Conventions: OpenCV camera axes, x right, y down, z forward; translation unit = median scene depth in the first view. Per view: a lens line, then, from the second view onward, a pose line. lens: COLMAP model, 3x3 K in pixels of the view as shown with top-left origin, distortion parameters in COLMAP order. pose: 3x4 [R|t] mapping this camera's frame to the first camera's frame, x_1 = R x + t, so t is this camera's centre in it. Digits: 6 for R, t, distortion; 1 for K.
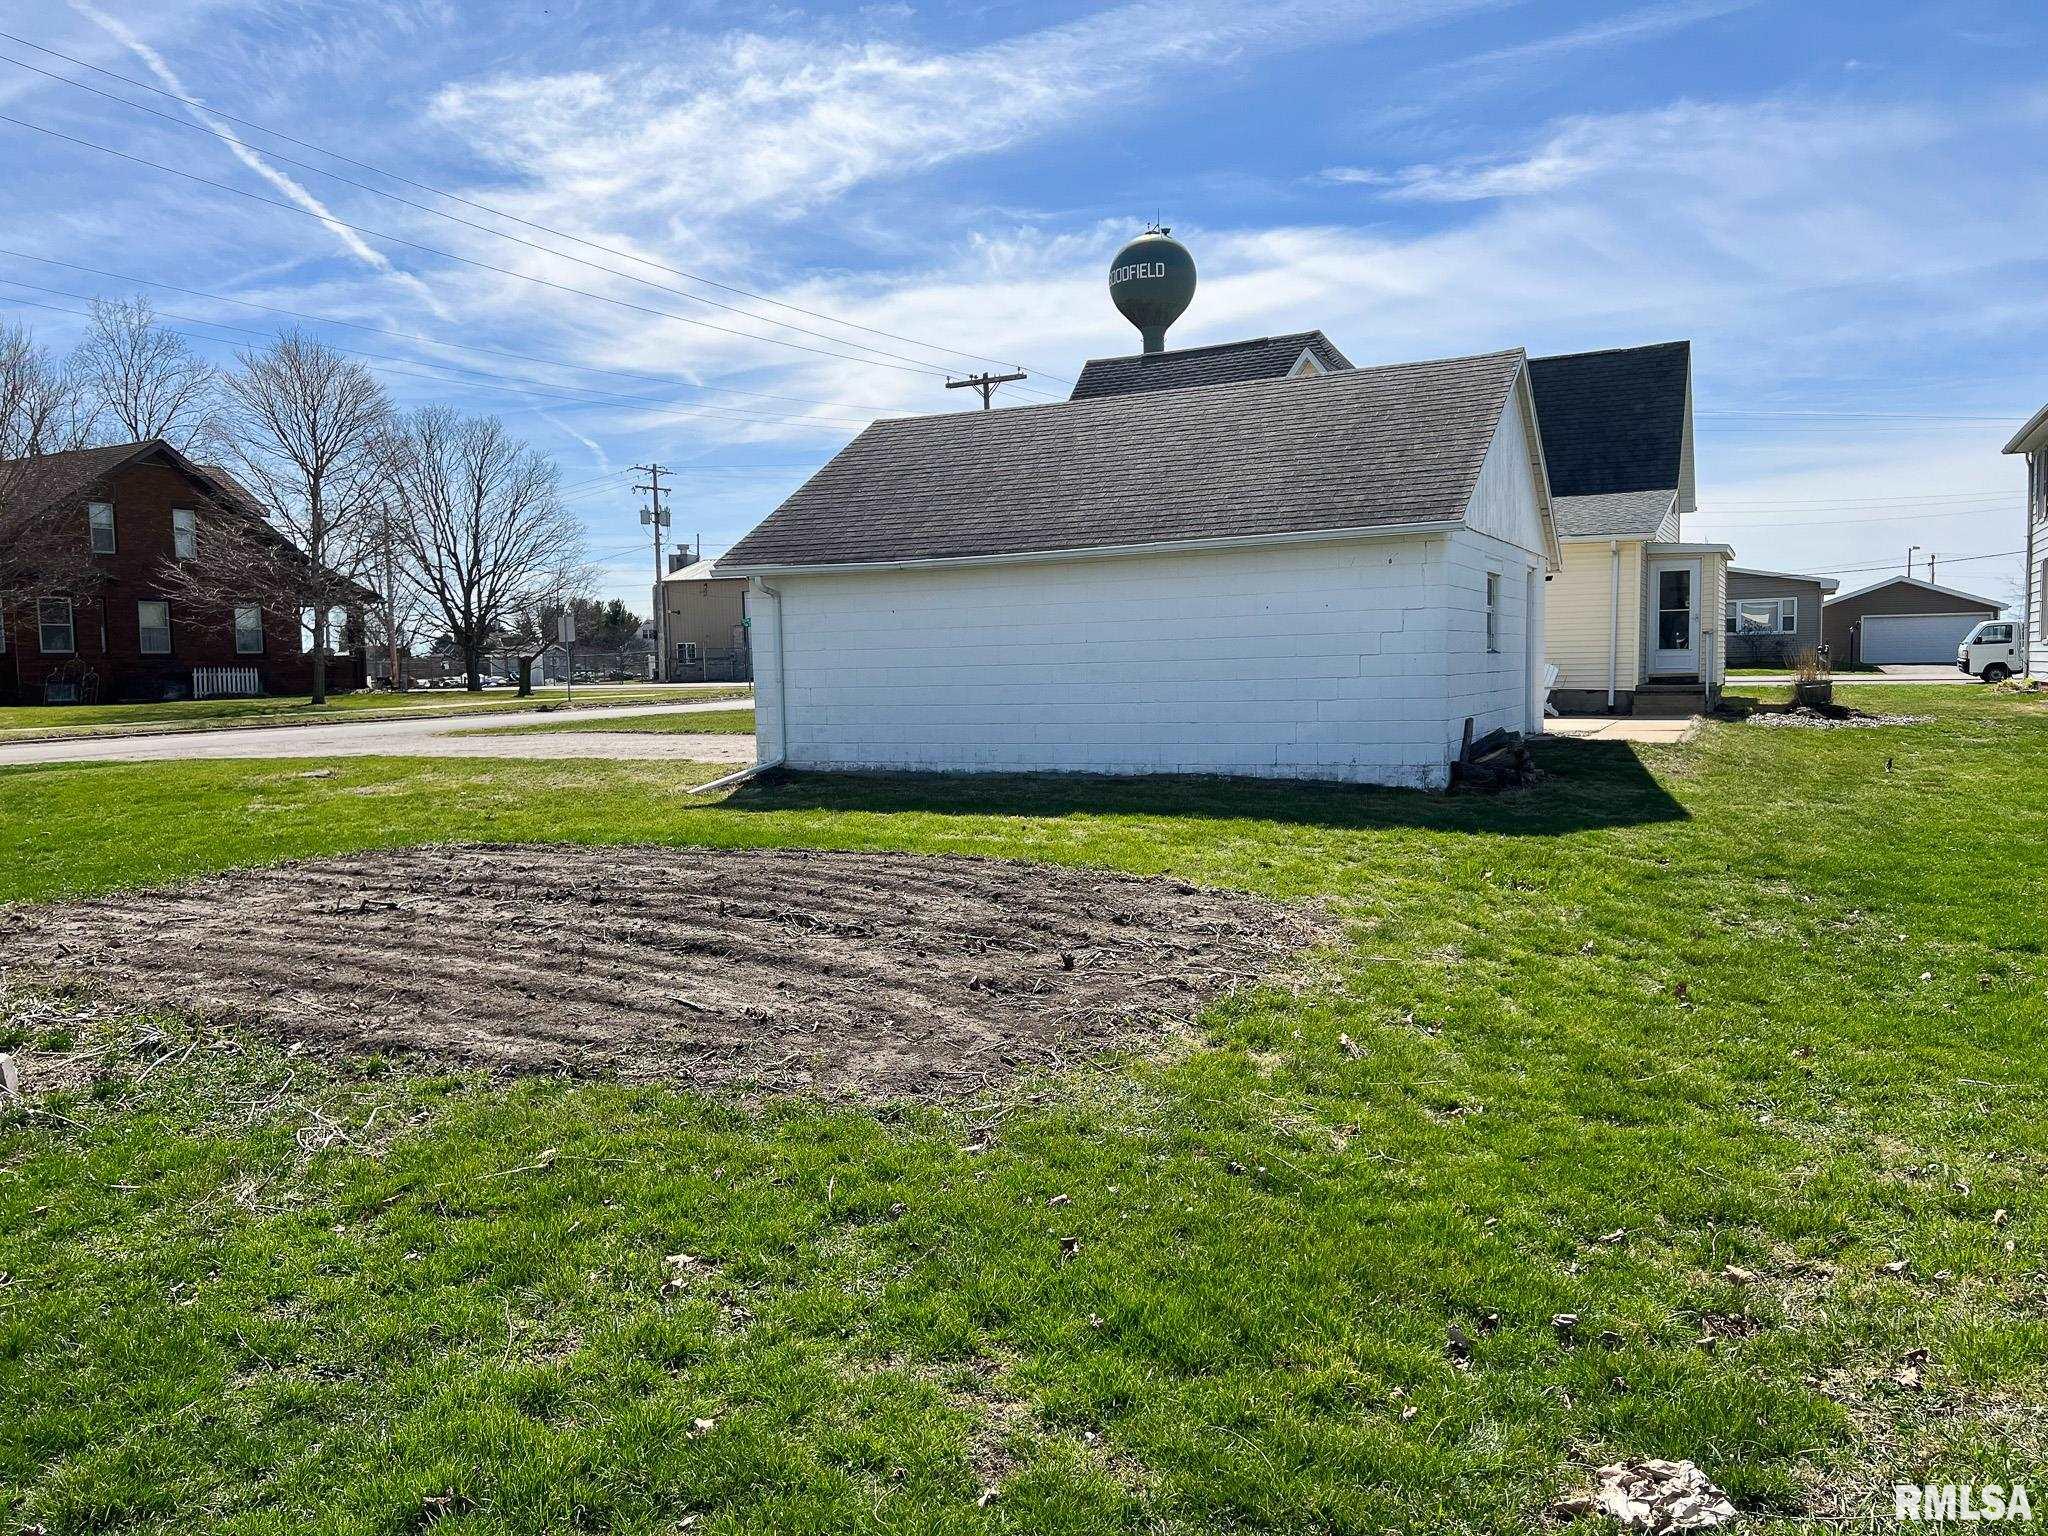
lens RADIAL K [[1530.2, 0, 1024.0], [0, 1530.2, 768.0], [0, 0, 1]] dist [0.113325, -0.129539]
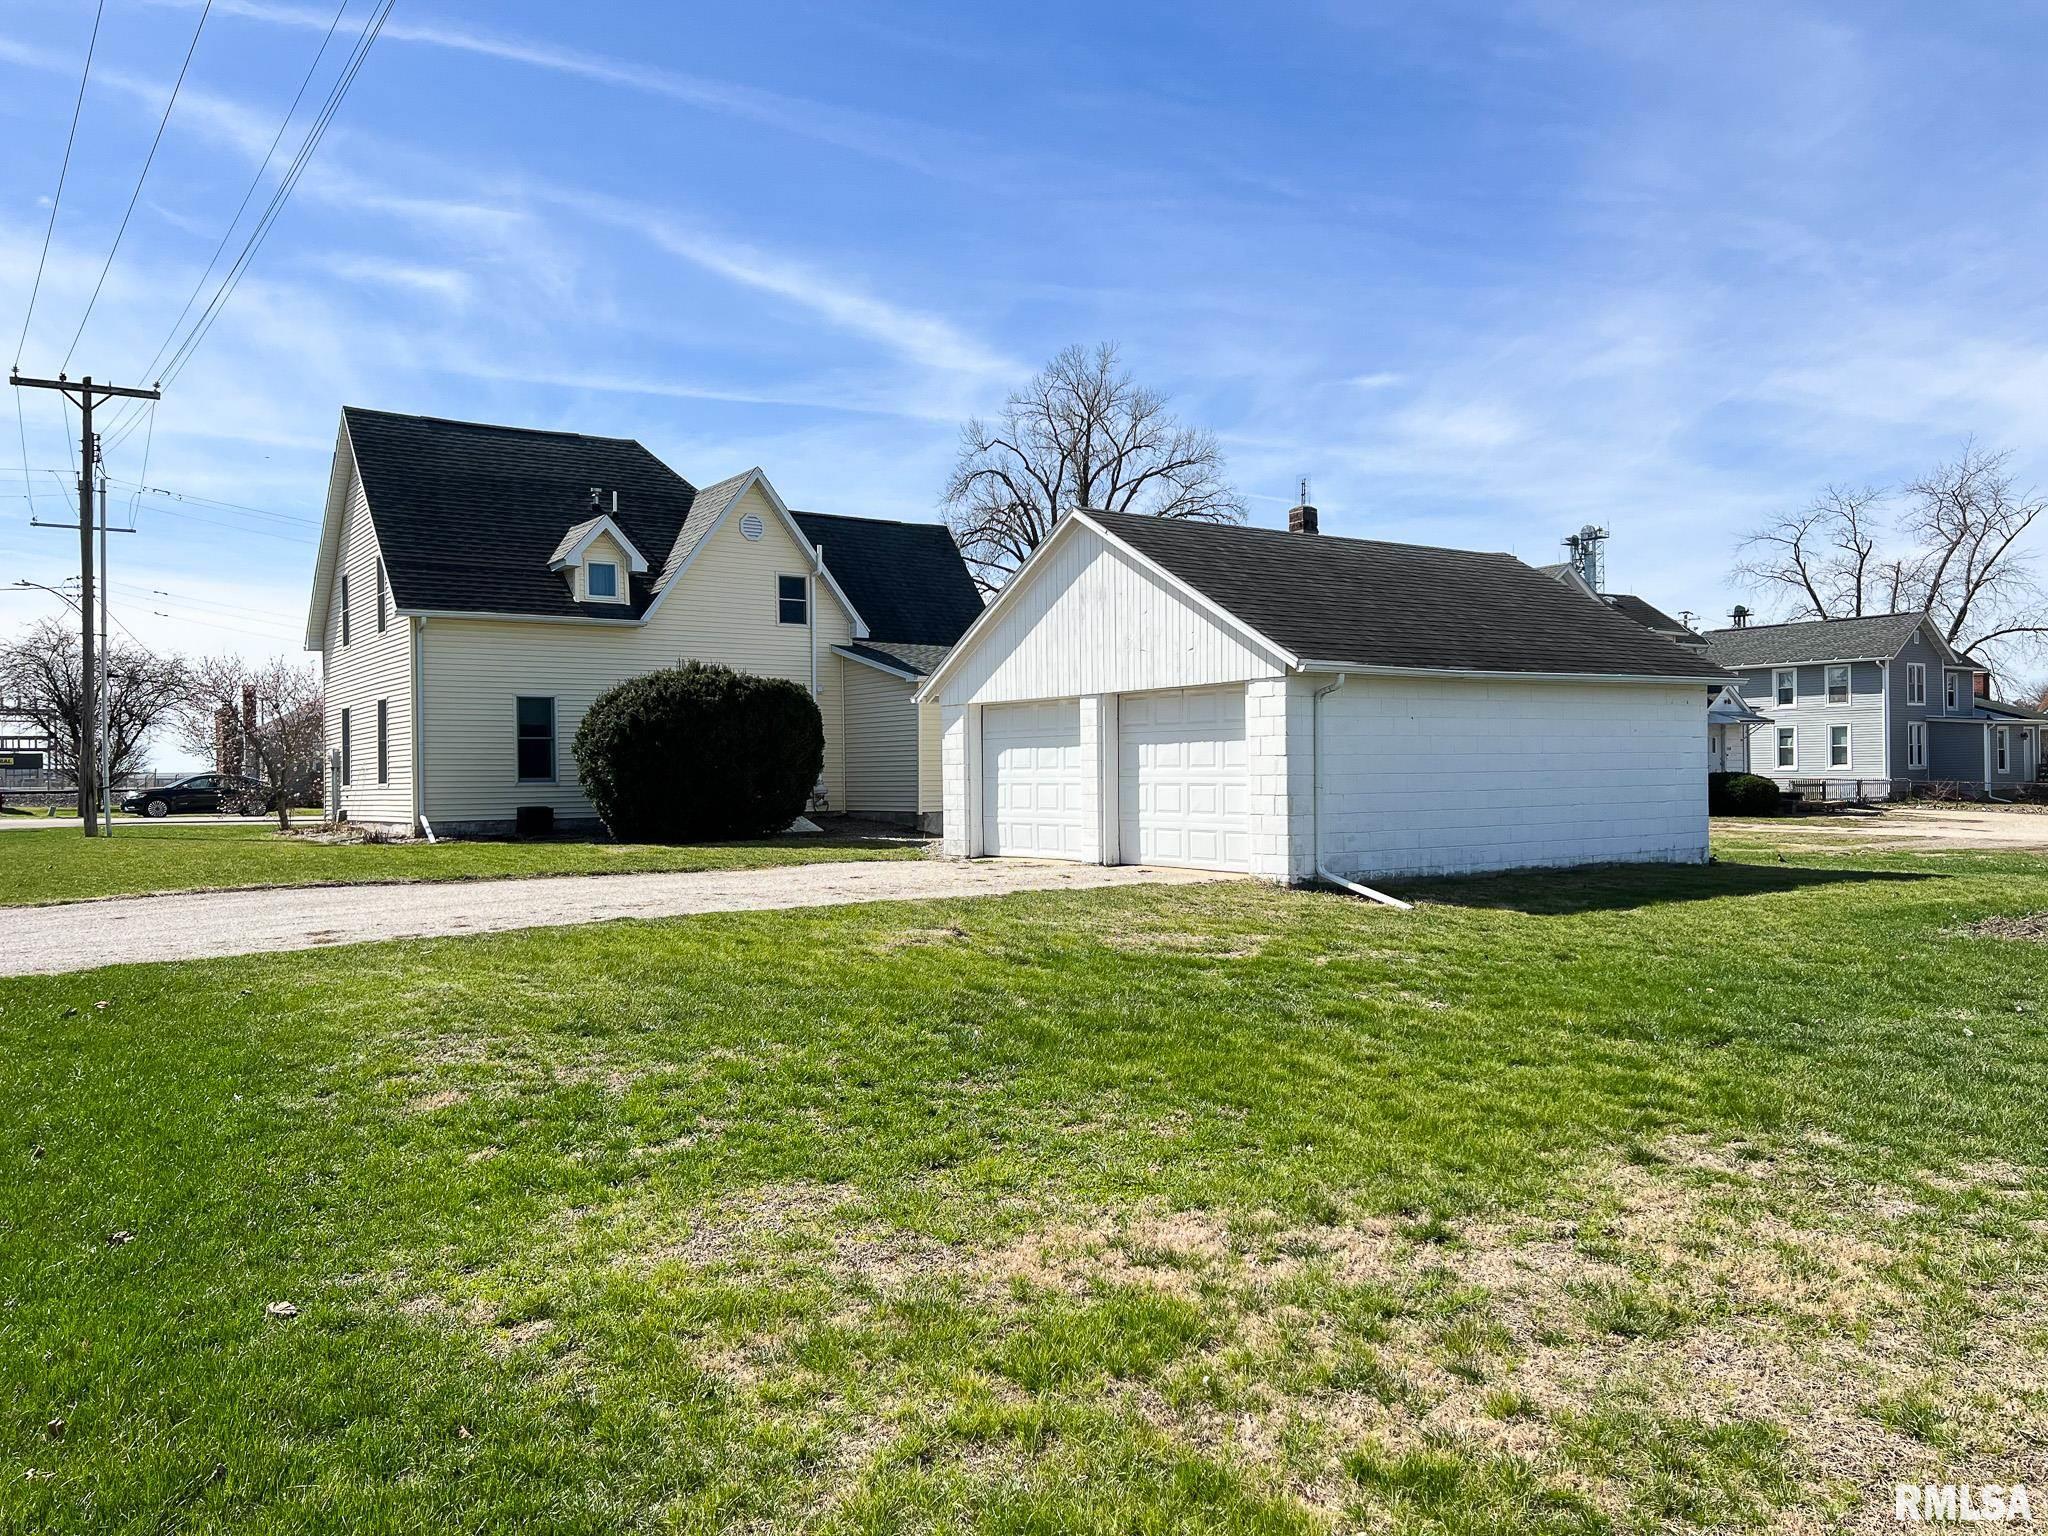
lens RADIAL K [[1530.2, 0, 1024.0], [0, 1530.2, 768.0], [0, 0, 1]] dist [0.113325, -0.129539]
pose [[0.495042, 0.015852, 0.868725, -1.058589], [0.062435, 0.996600, -0.053764, -0.030003], [-0.866623, 0.080854, 0.492369, 0.703814]]
